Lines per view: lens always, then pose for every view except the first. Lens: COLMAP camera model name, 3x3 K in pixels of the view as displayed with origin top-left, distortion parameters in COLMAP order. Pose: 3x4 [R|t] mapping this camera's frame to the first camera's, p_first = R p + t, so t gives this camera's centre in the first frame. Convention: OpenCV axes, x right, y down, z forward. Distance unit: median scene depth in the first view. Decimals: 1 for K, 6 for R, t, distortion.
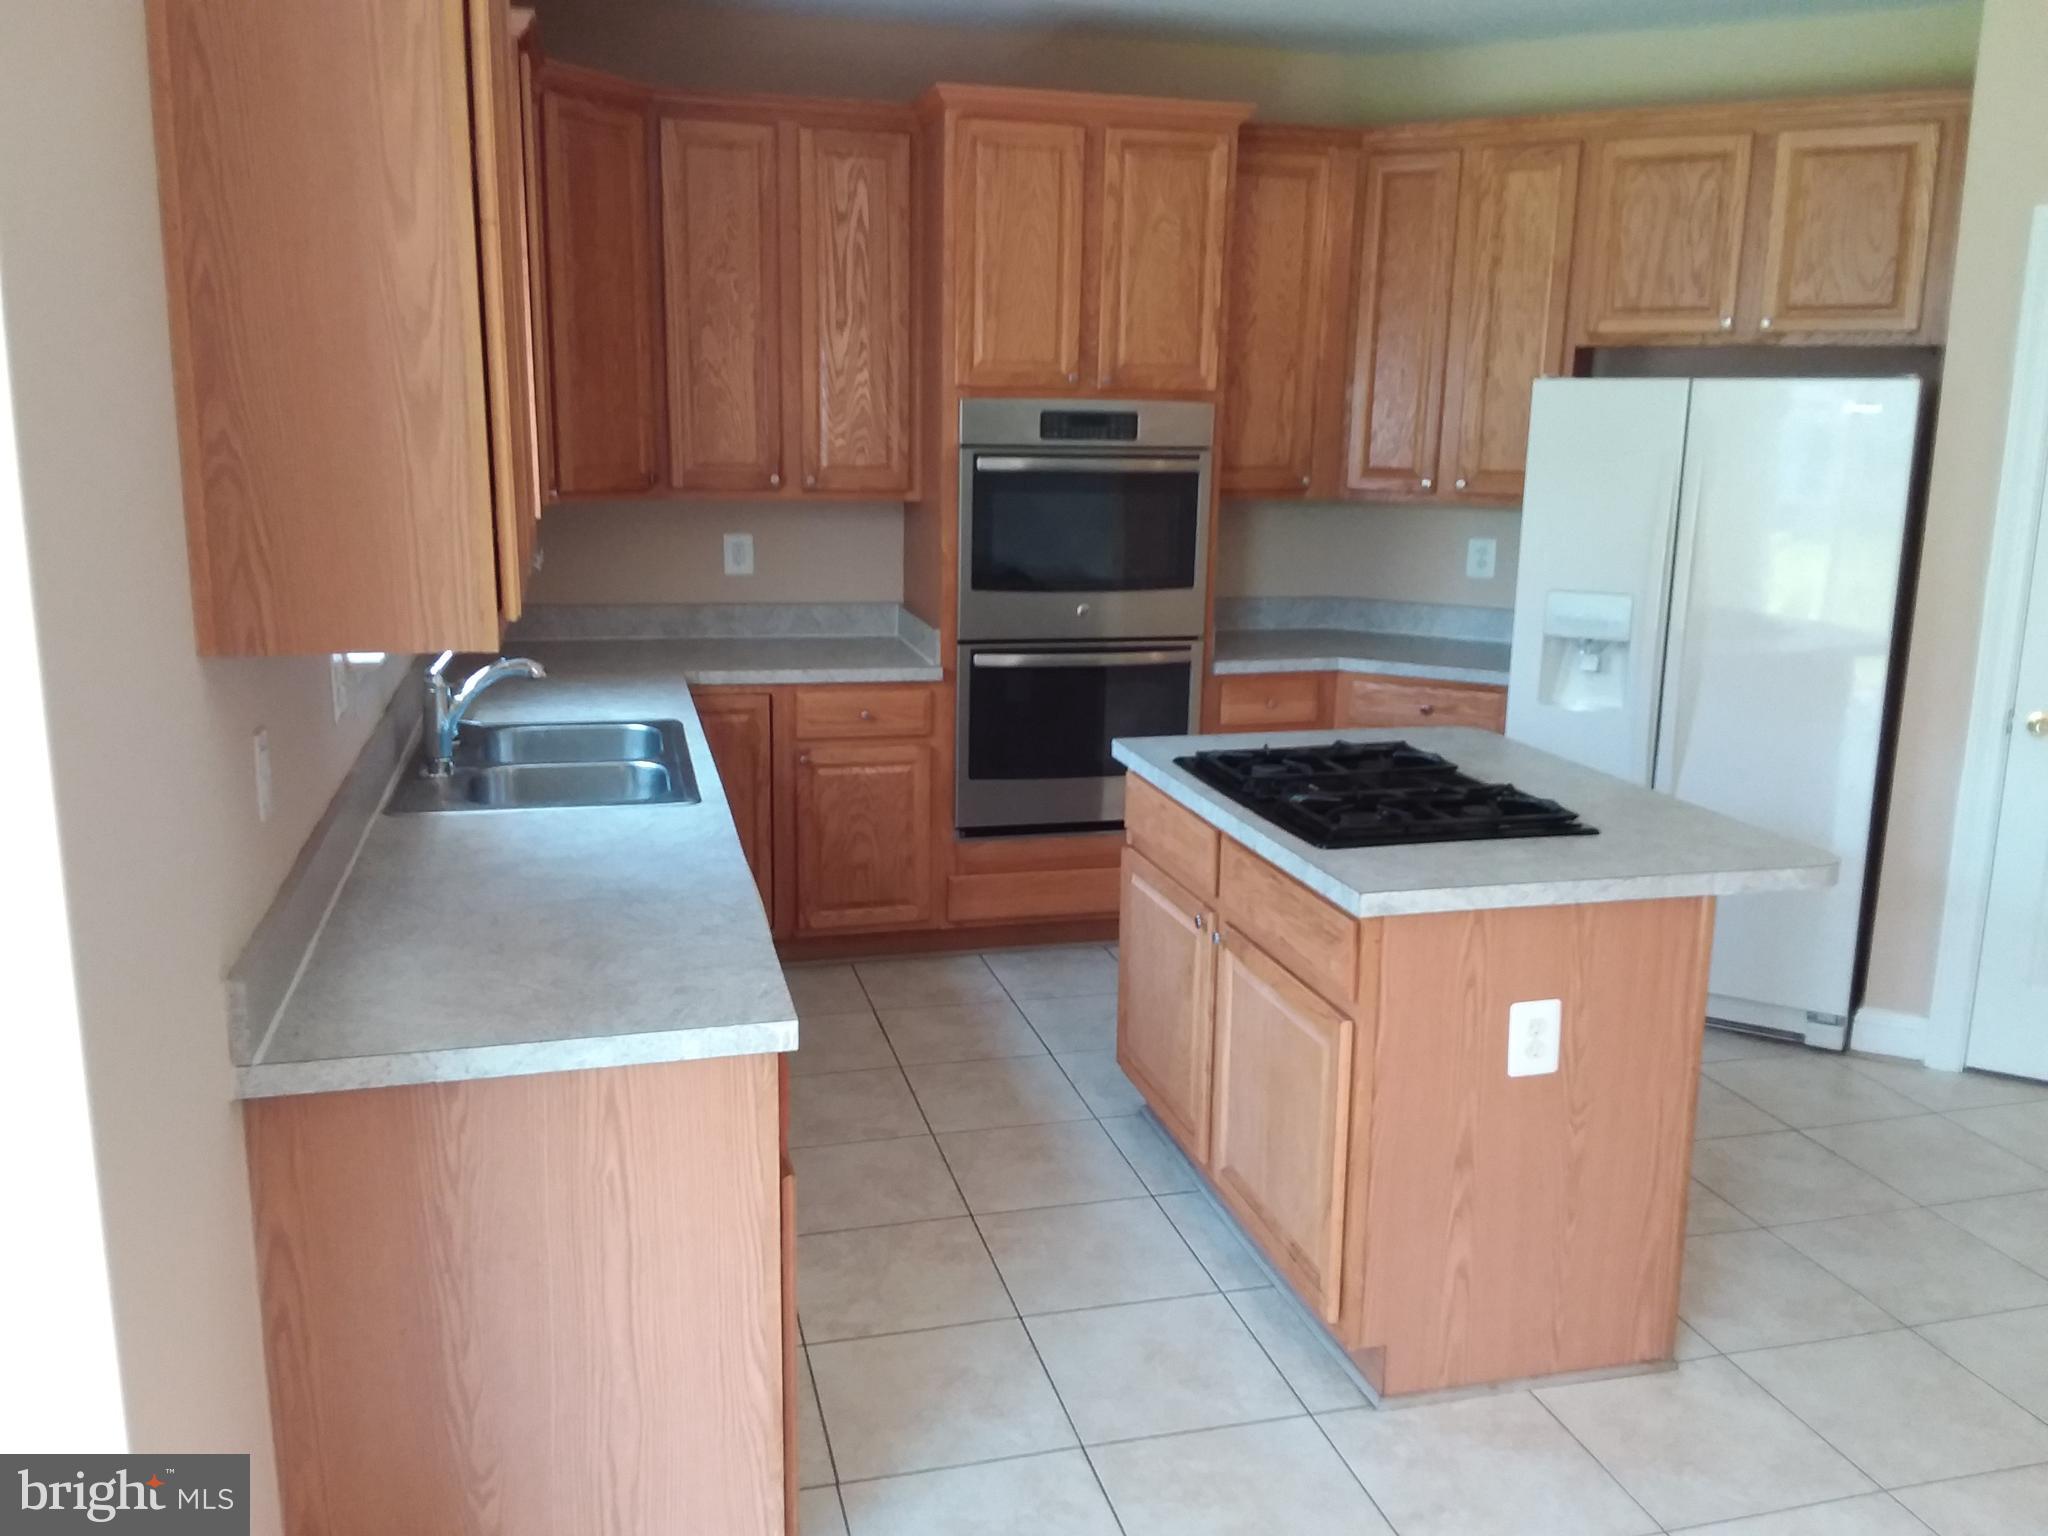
lens RADIAL K [[1660.2, 0, 995.6], [0, 1660.2, 752.0], [0, 0, 1]] dist [0.127087, -0.226466]
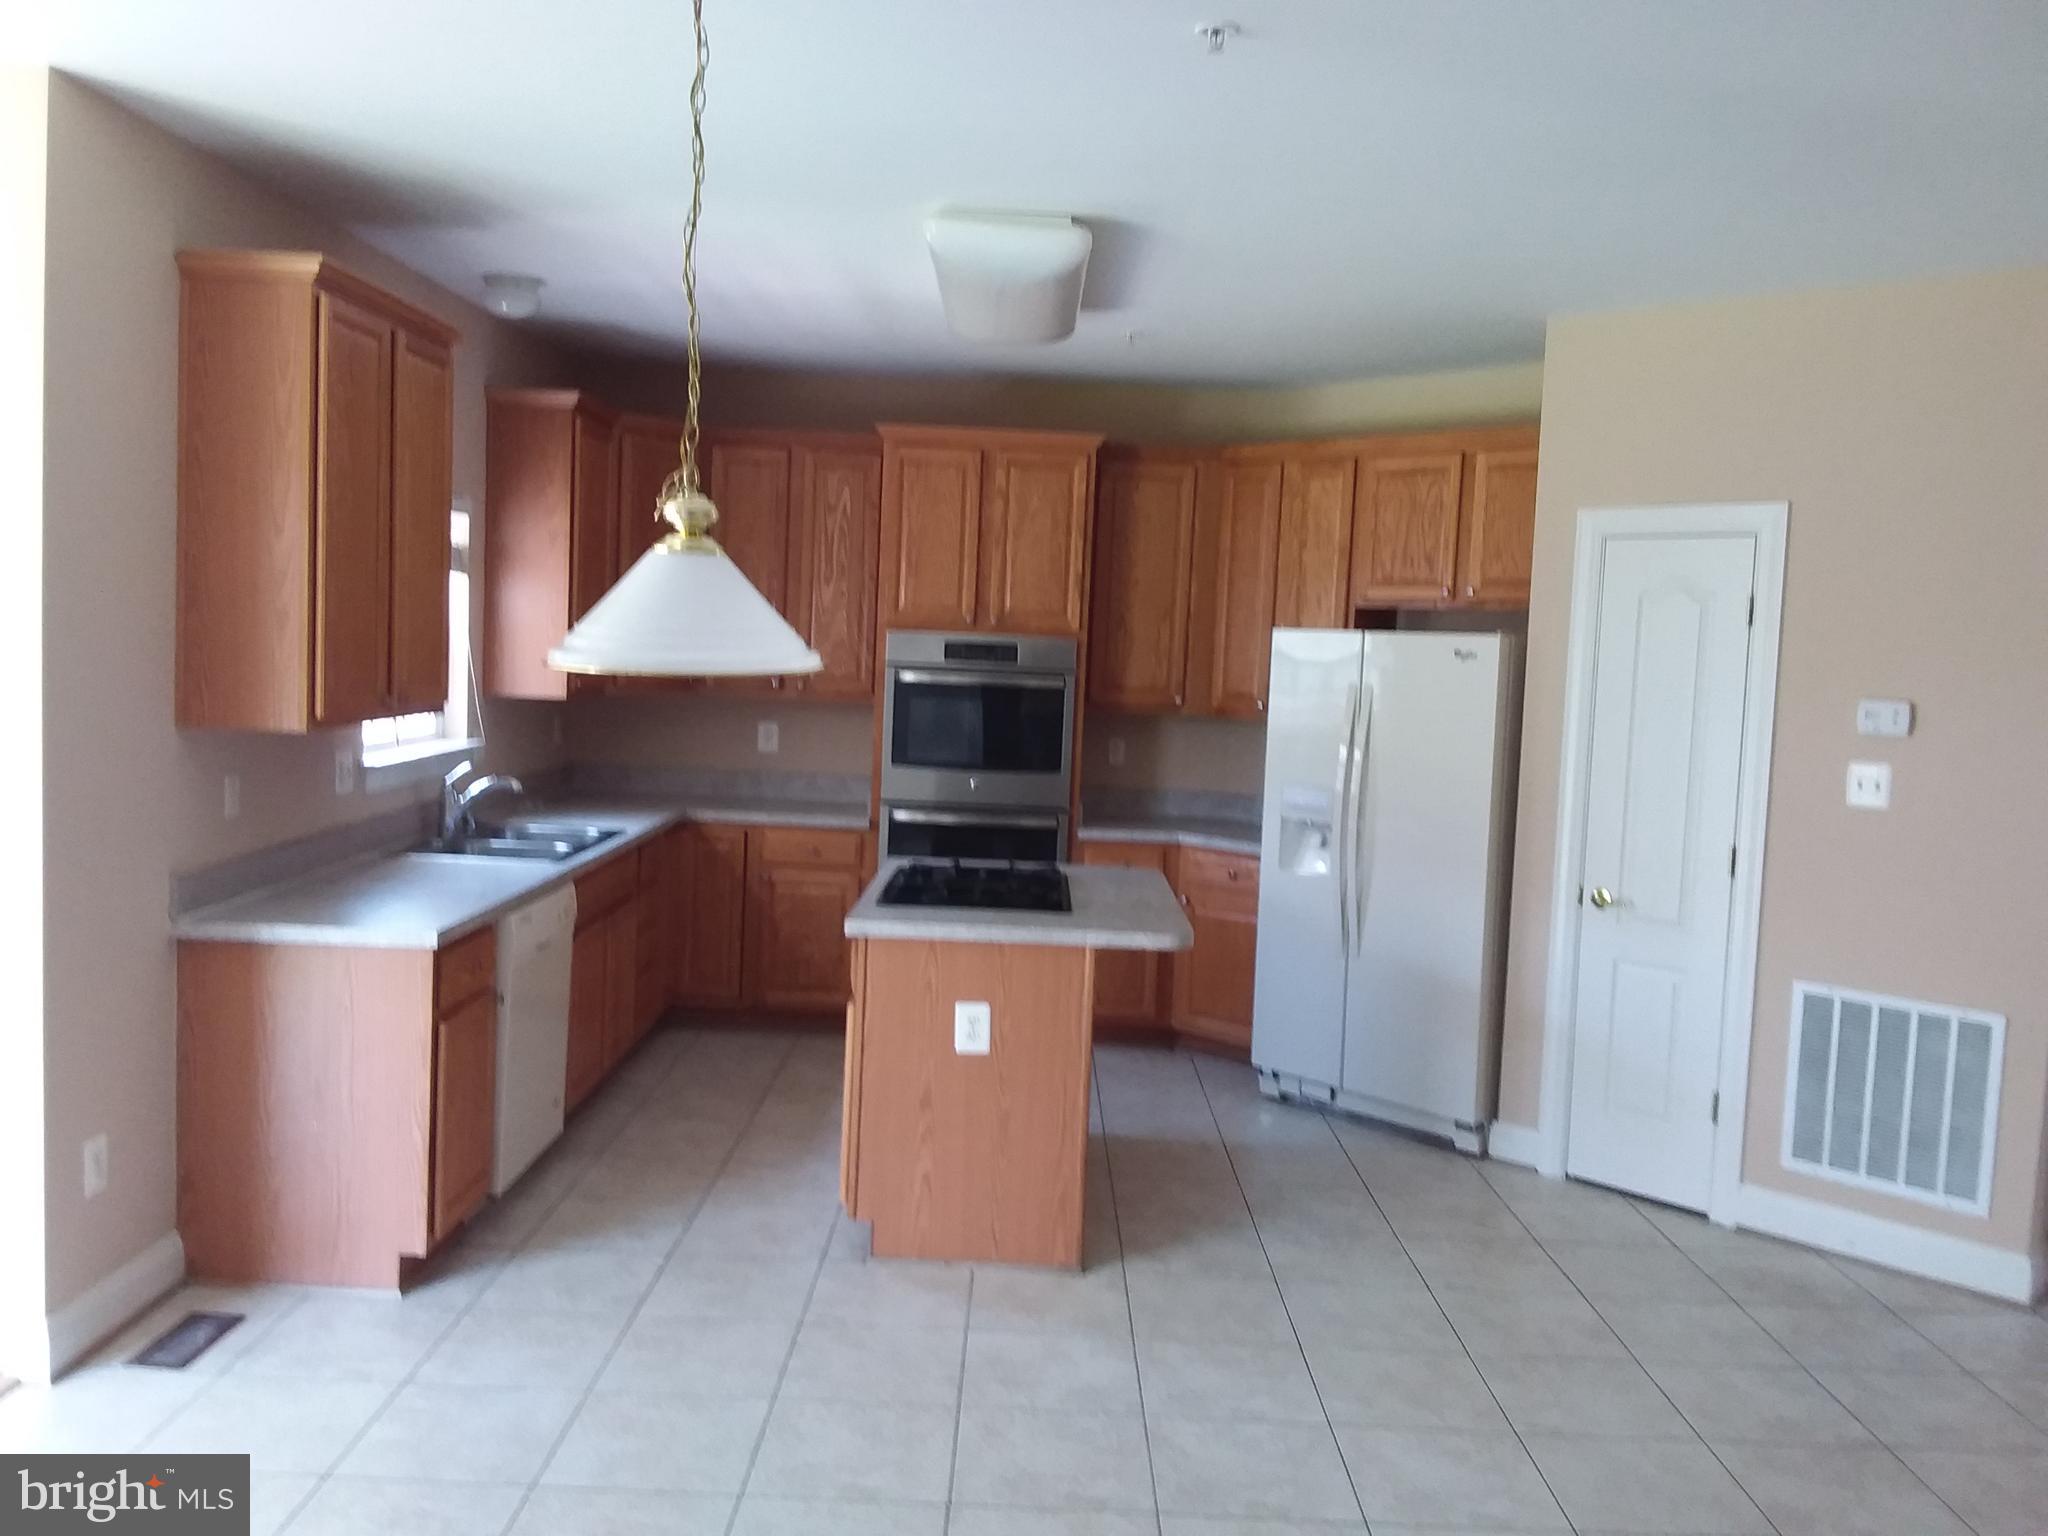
lens RADIAL K [[1660.2, 0, 995.6], [0, 1660.2, 752.0], [0, 0, 1]] dist [0.127087, -0.226466]
pose [[0.963837, 0.044321, -0.262779, 0.442352], [-0.081259, 0.987992, -0.131409, 0.069561], [0.253800, 0.148010, 0.955865, -0.320639]]
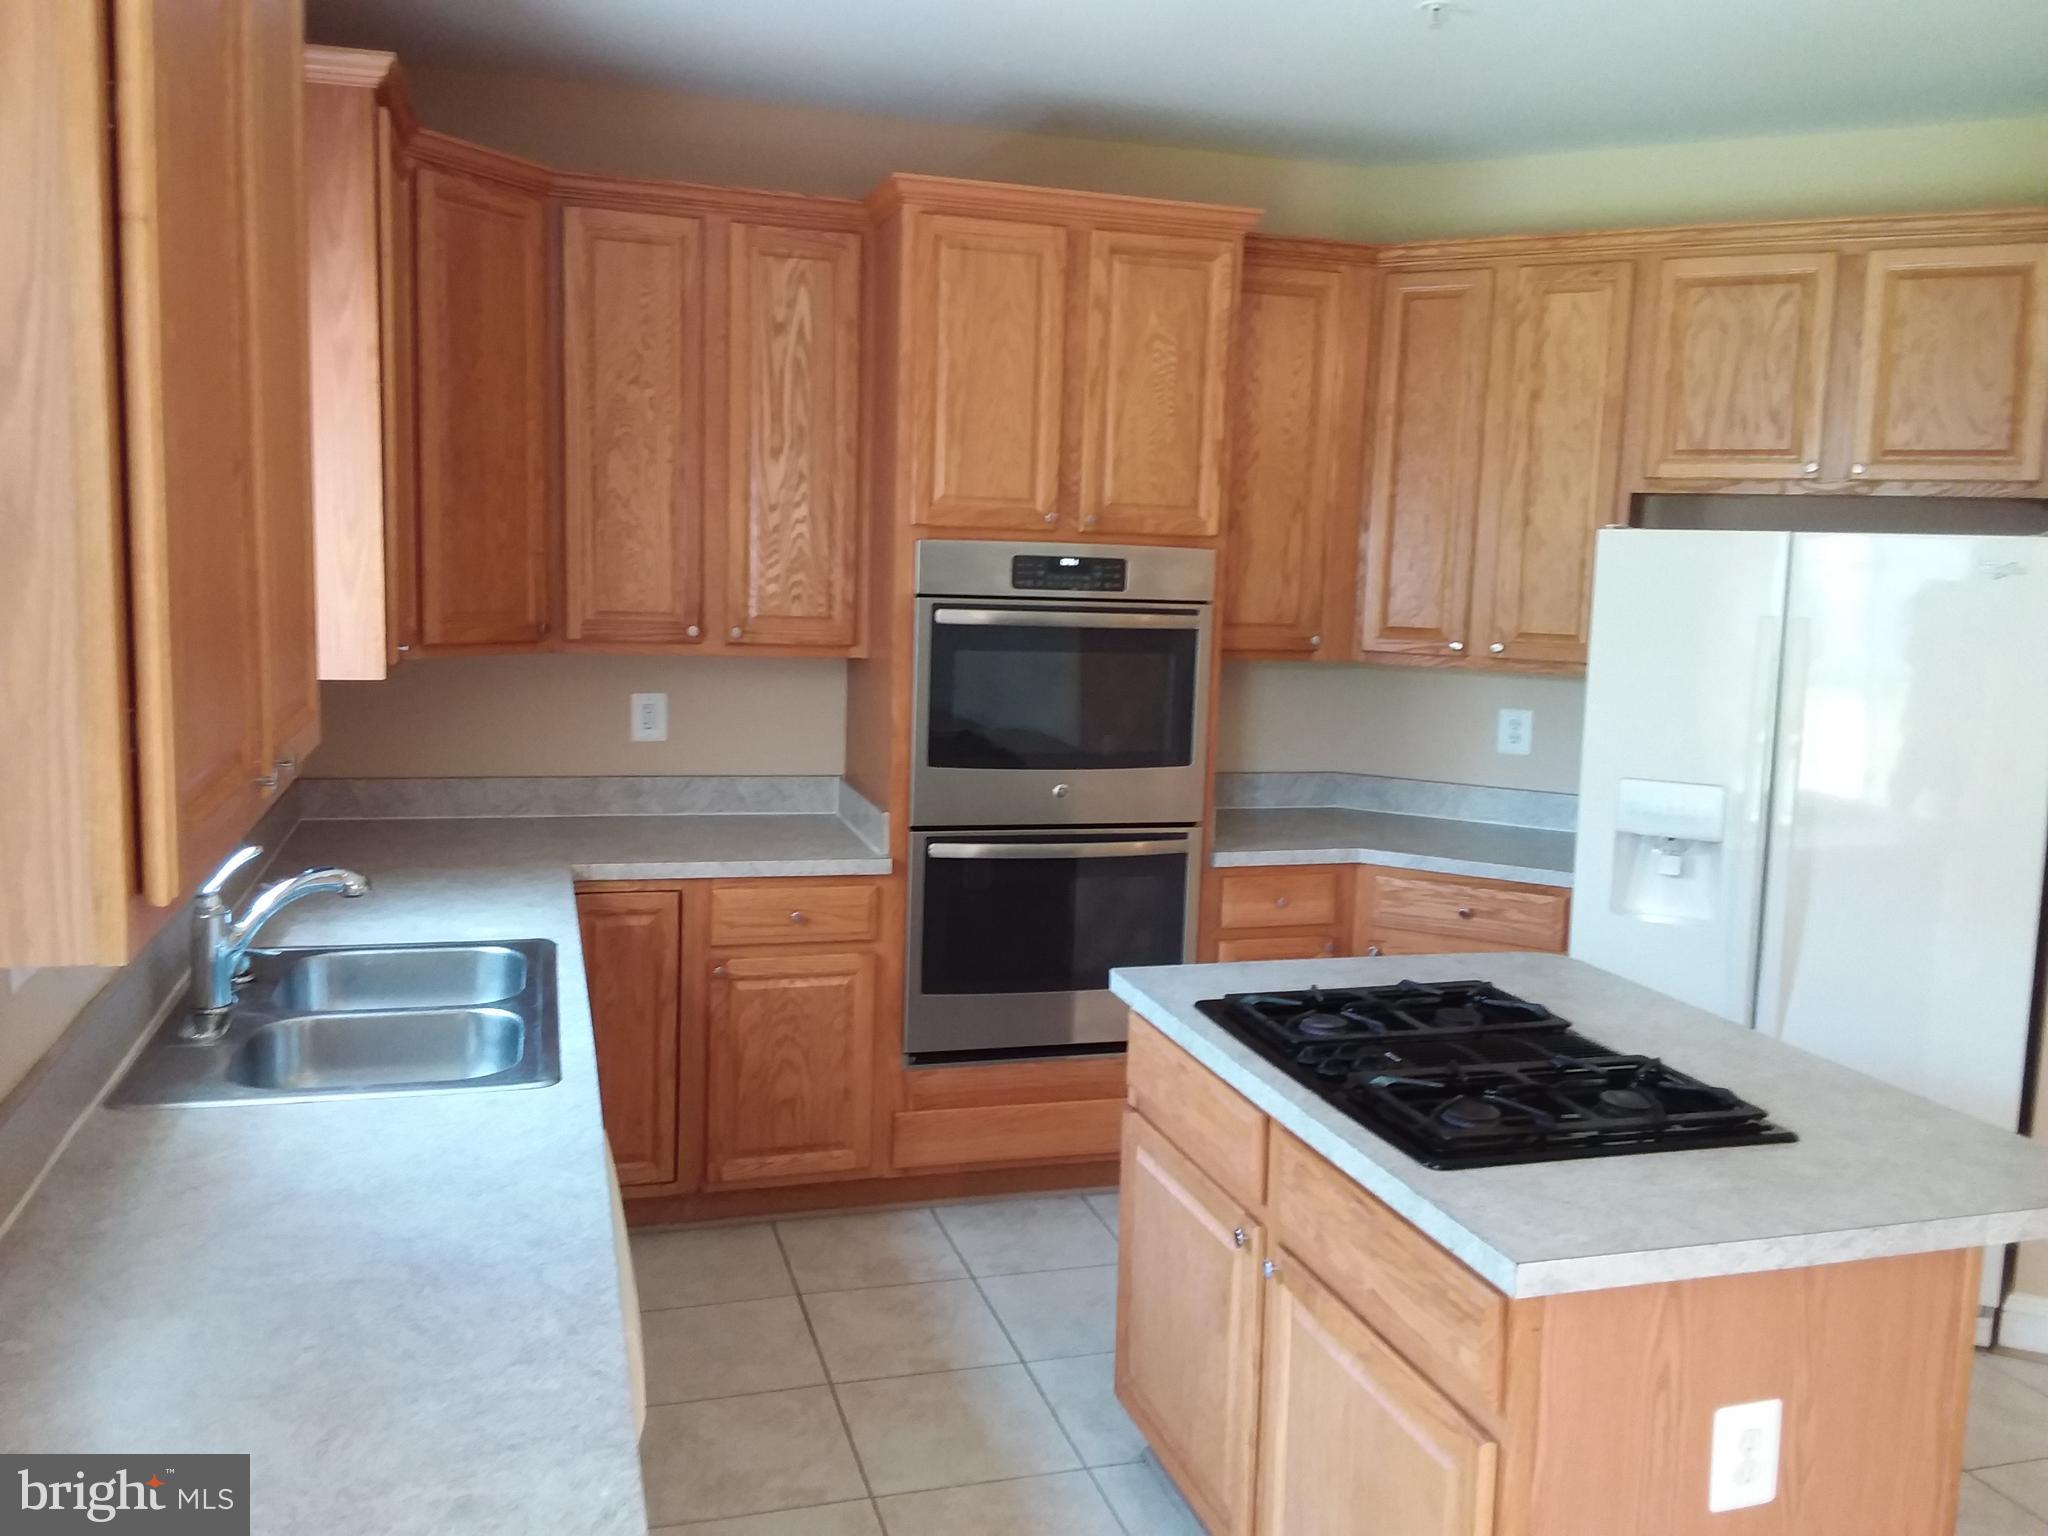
lens RADIAL K [[1660.2, 0, 995.6], [0, 1660.2, 752.0], [0, 0, 1]] dist [0.127087, -0.226466]
pose [[0.999256, 0.010906, 0.037001, -0.011424], [-0.007774, 0.996454, -0.083777, -0.035296], [-0.037784, 0.083427, 0.995797, 0.173202]]
